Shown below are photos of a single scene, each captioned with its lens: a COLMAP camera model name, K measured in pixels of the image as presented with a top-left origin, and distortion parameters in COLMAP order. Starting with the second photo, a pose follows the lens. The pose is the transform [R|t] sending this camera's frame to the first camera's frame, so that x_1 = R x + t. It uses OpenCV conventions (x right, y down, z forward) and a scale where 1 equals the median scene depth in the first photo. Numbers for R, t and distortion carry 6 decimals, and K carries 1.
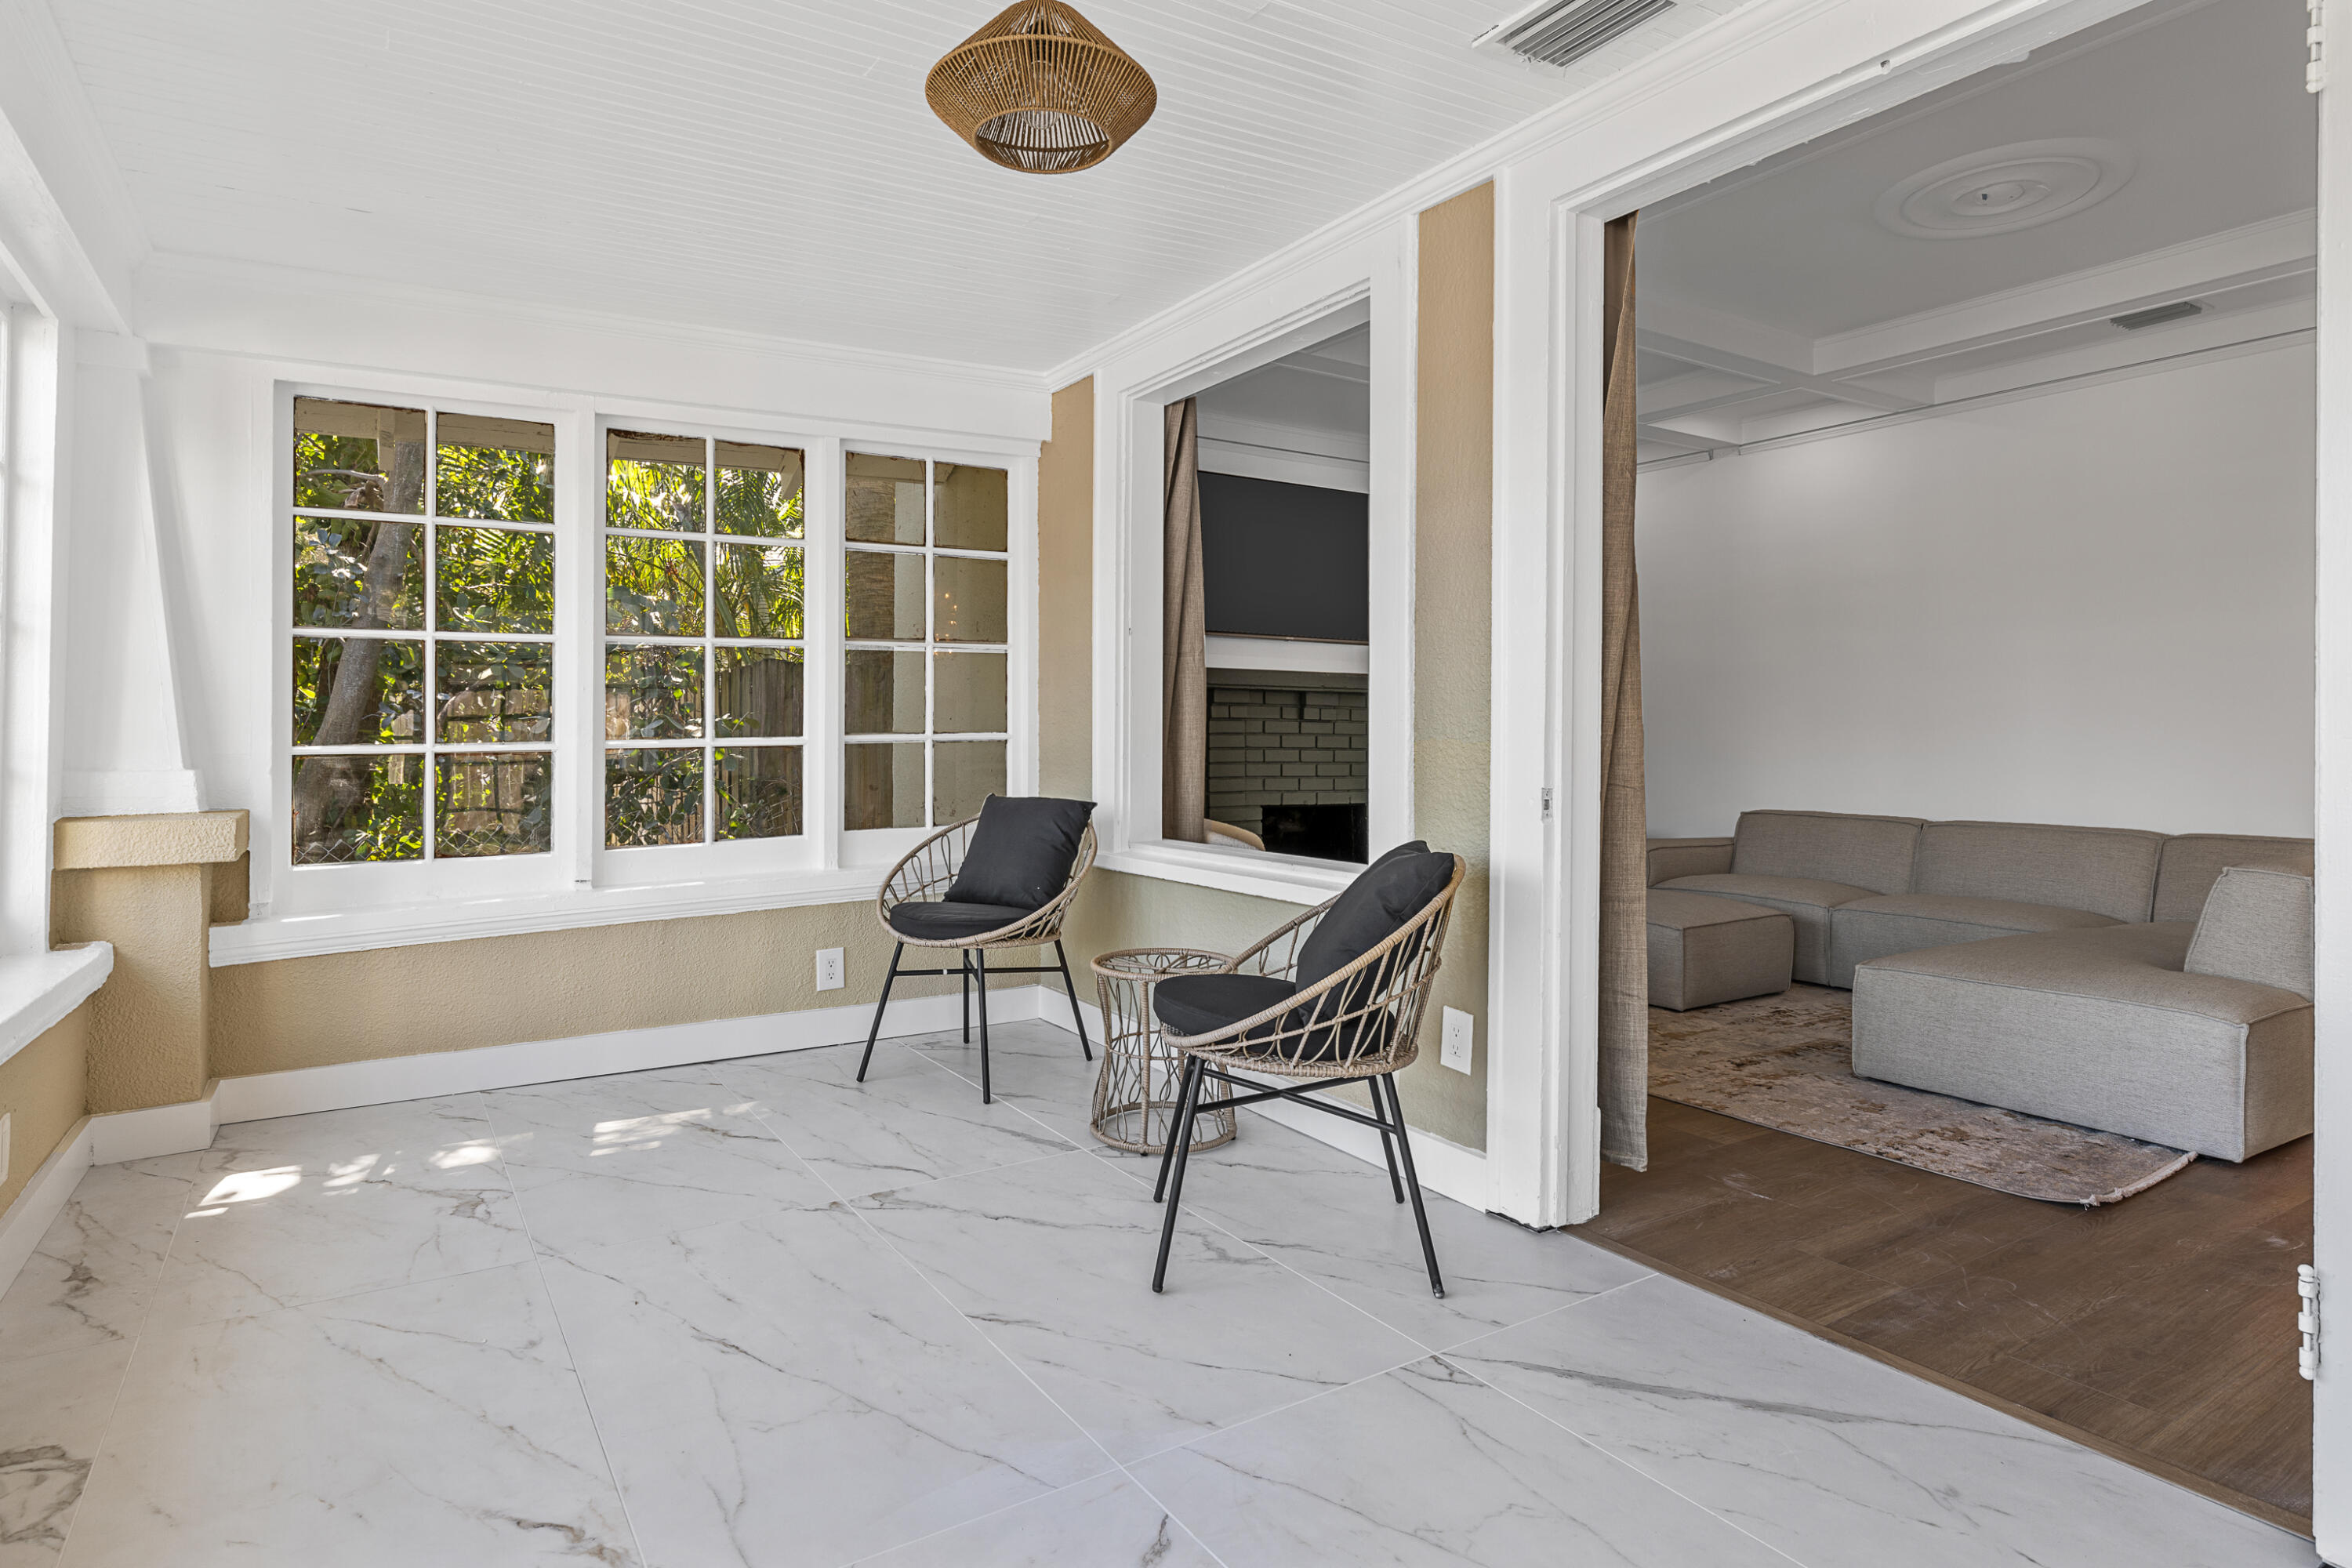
lens RADIAL K [[1259.9, 0, 1172.3], [0, 1259.9, 757.8], [0, 0, 1]] dist [-0.000717, -0.000761]
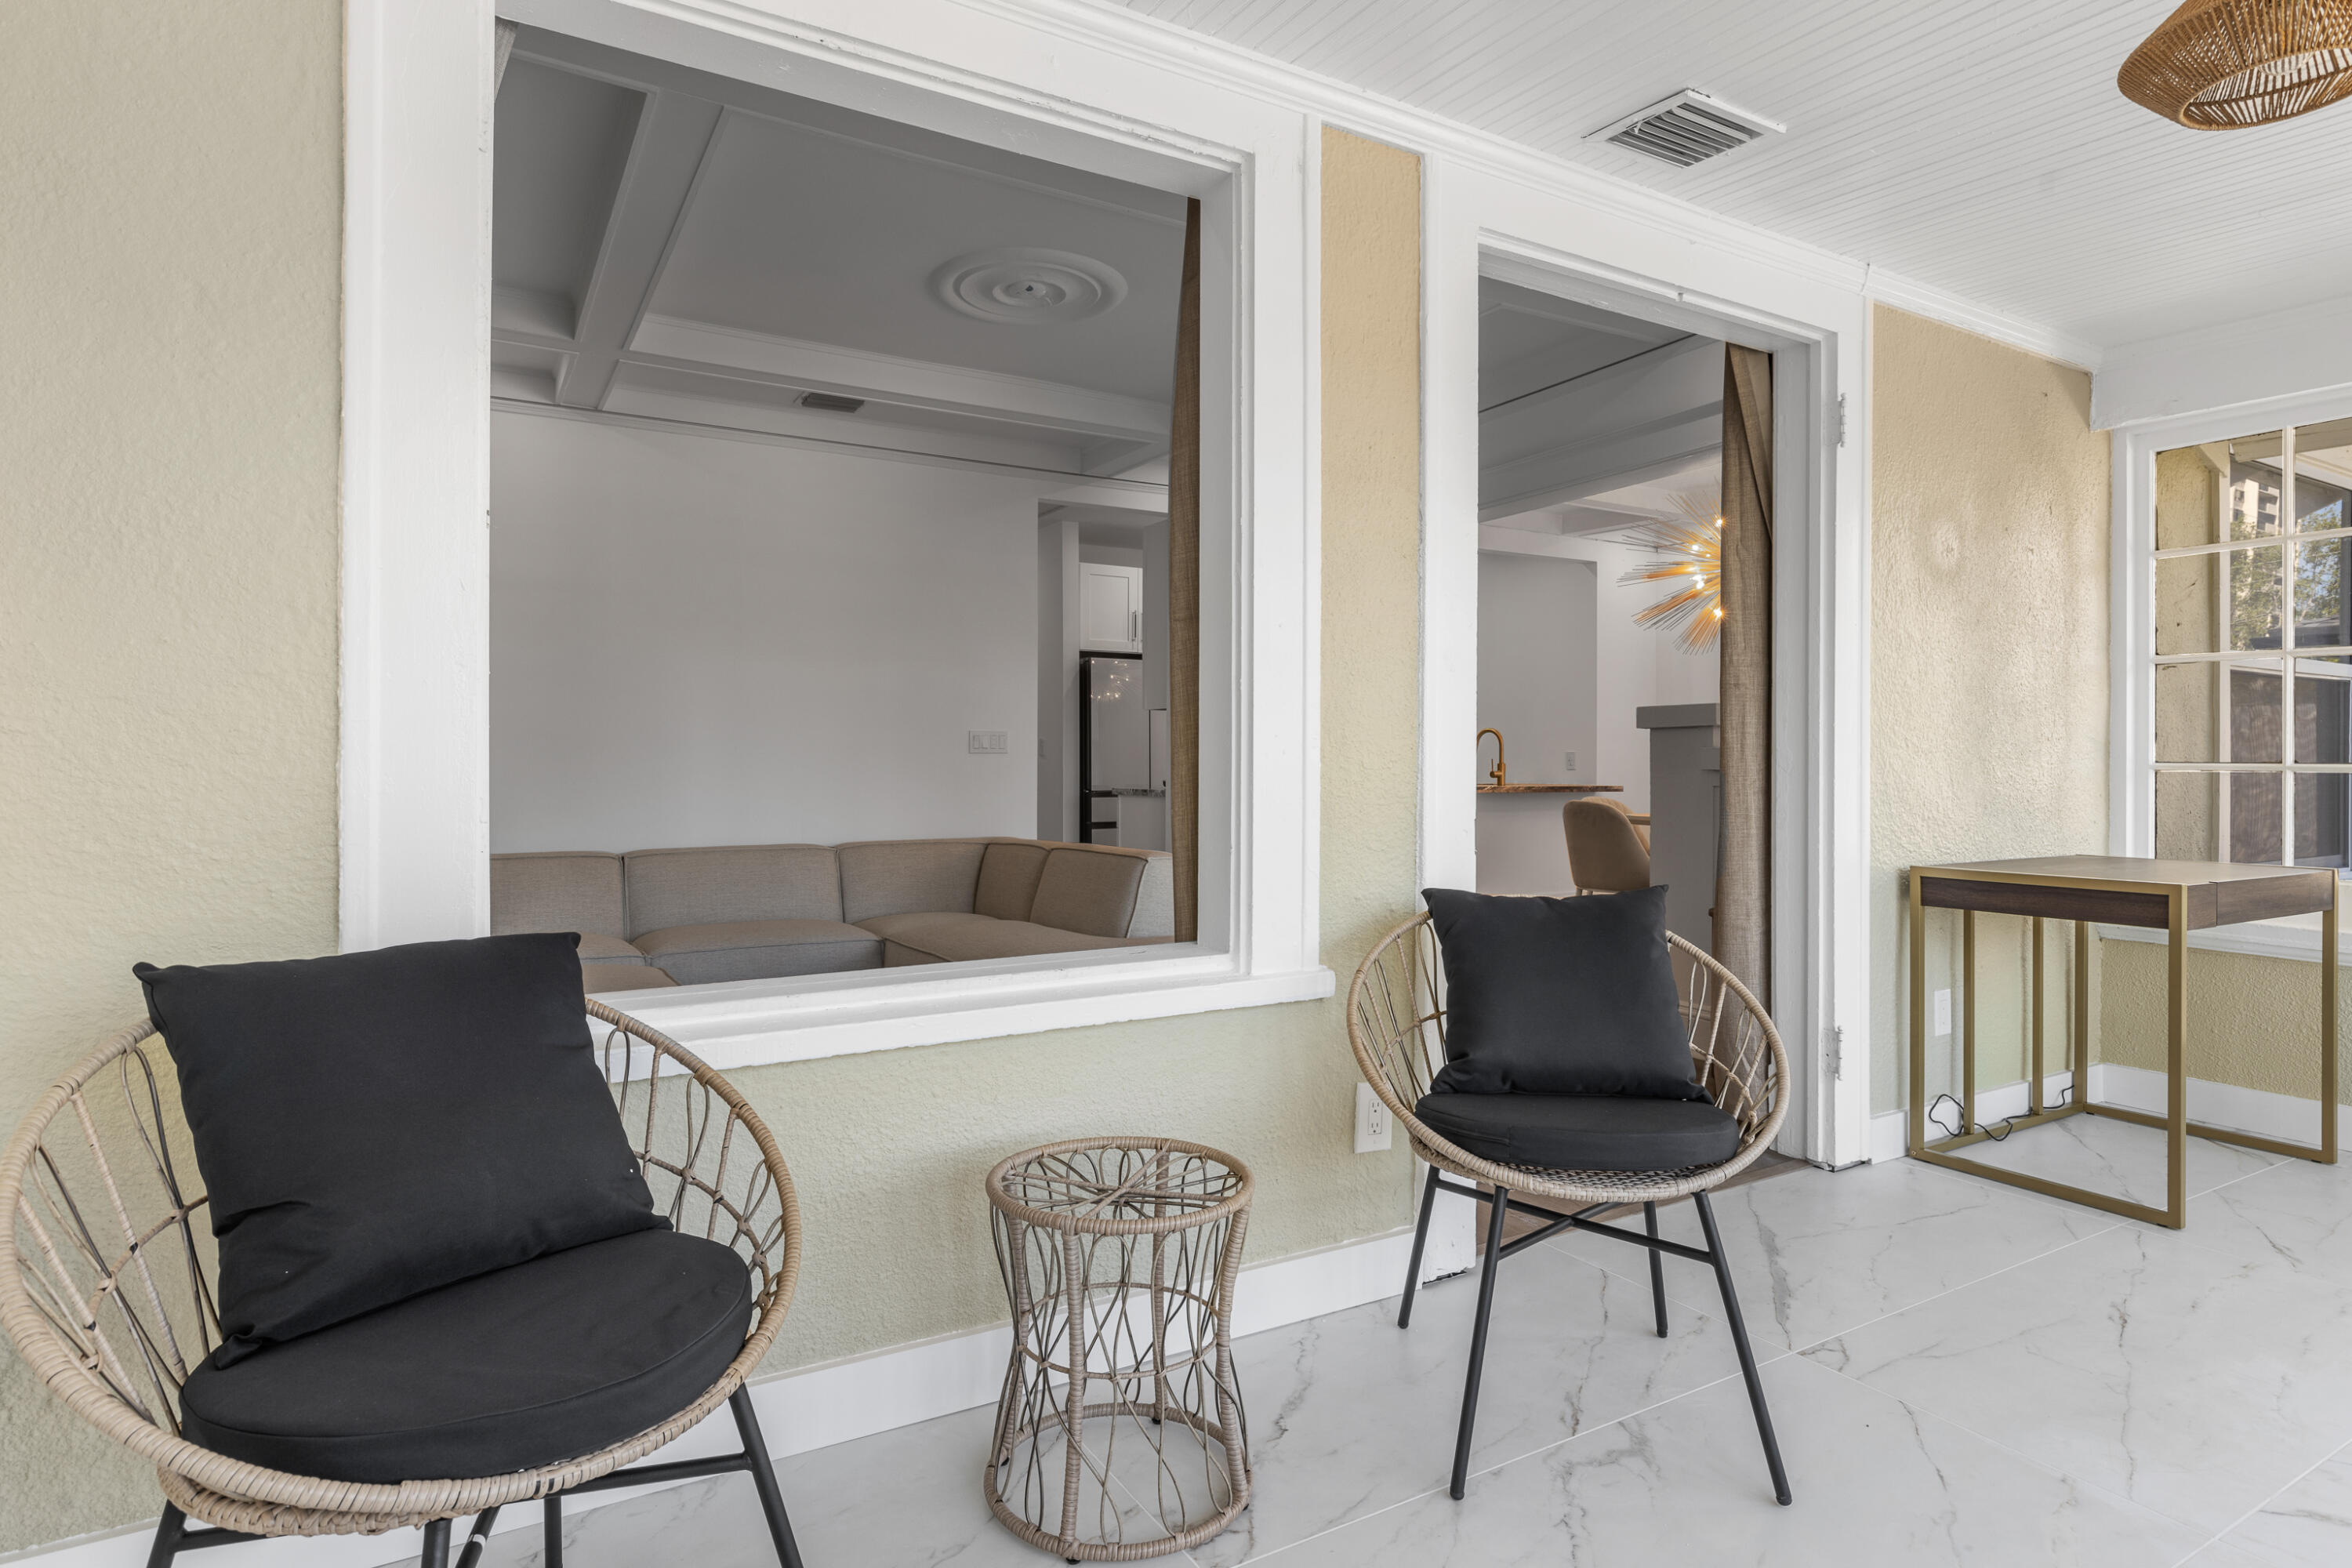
lens RADIAL K [[1259.9, 0, 1172.3], [0, 1259.9, 757.8], [0, 0, 1]] dist [-0.000717, -0.000761]
pose [[0.040697, 0.001282, 0.999171, -0.796683], [0.019114, 0.999815, -0.002061, -0.025890], [-0.998989, 0.019182, 0.040665, 1.360643]]
